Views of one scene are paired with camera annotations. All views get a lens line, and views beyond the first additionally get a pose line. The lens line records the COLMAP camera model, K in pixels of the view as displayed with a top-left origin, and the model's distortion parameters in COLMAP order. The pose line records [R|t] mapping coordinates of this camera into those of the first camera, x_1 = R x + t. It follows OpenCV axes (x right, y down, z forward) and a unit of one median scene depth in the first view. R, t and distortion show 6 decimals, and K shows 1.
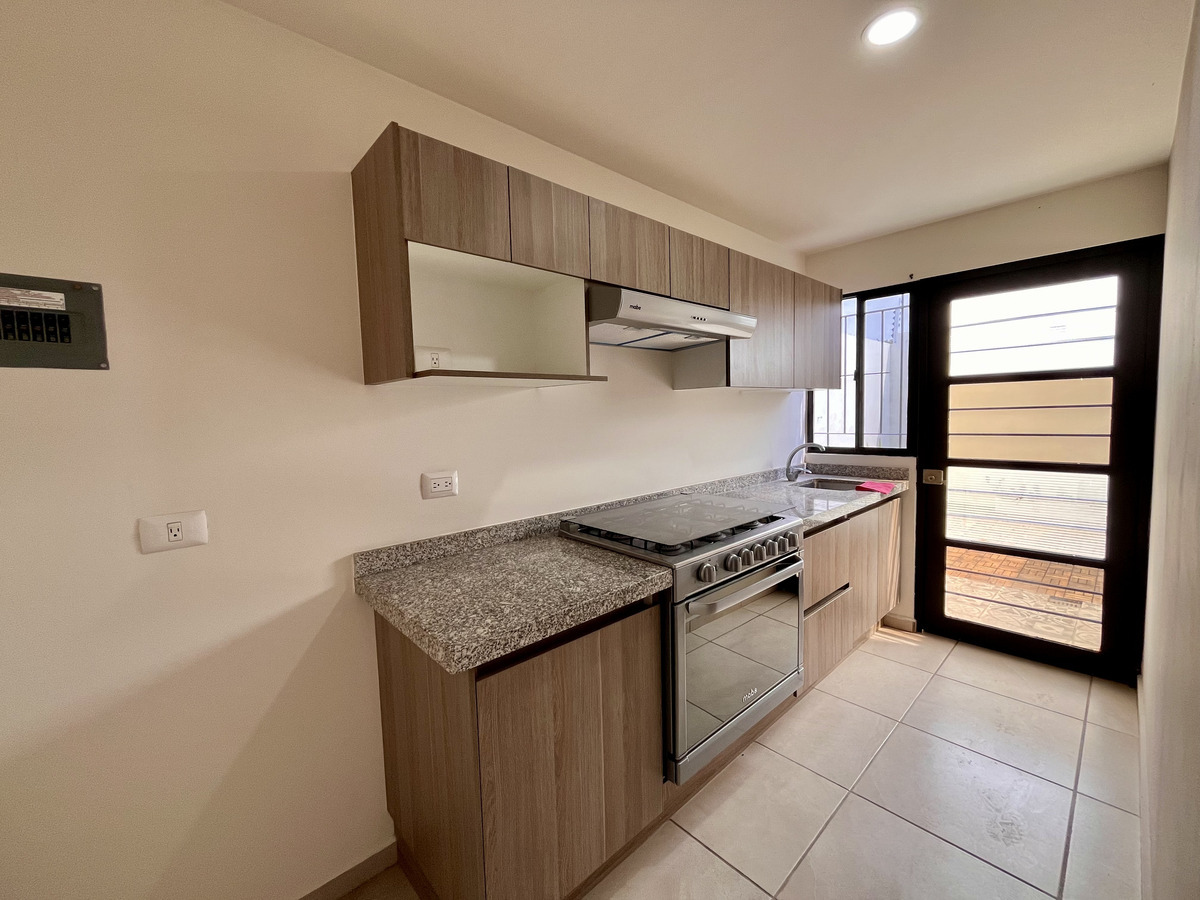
lens RADIAL K [[489.3, 0, 602.8], [0, 489.3, 446.7], [0, 0, 1]] dist [-0.001213, 0.000272]
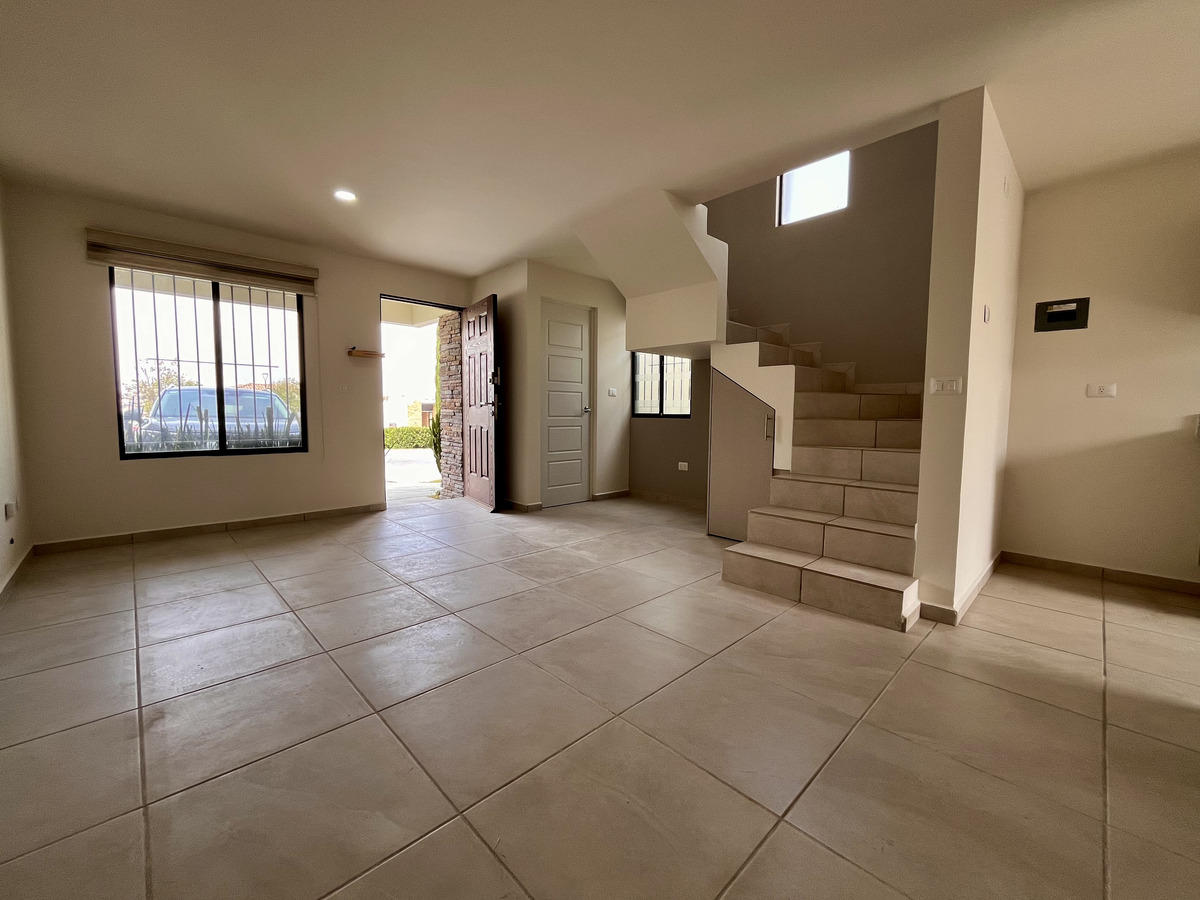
lens RADIAL K [[489.3, 0, 597.1], [0, 489.3, 453.0], [0, 0, 1]] dist [-0.001213, 0.000272]
pose [[0.024412, 0.107354, -0.993921, 1.678715], [-0.083664, 0.990949, 0.104978, 0.464281], [0.996195, 0.080593, 0.033173, -1.730615]]
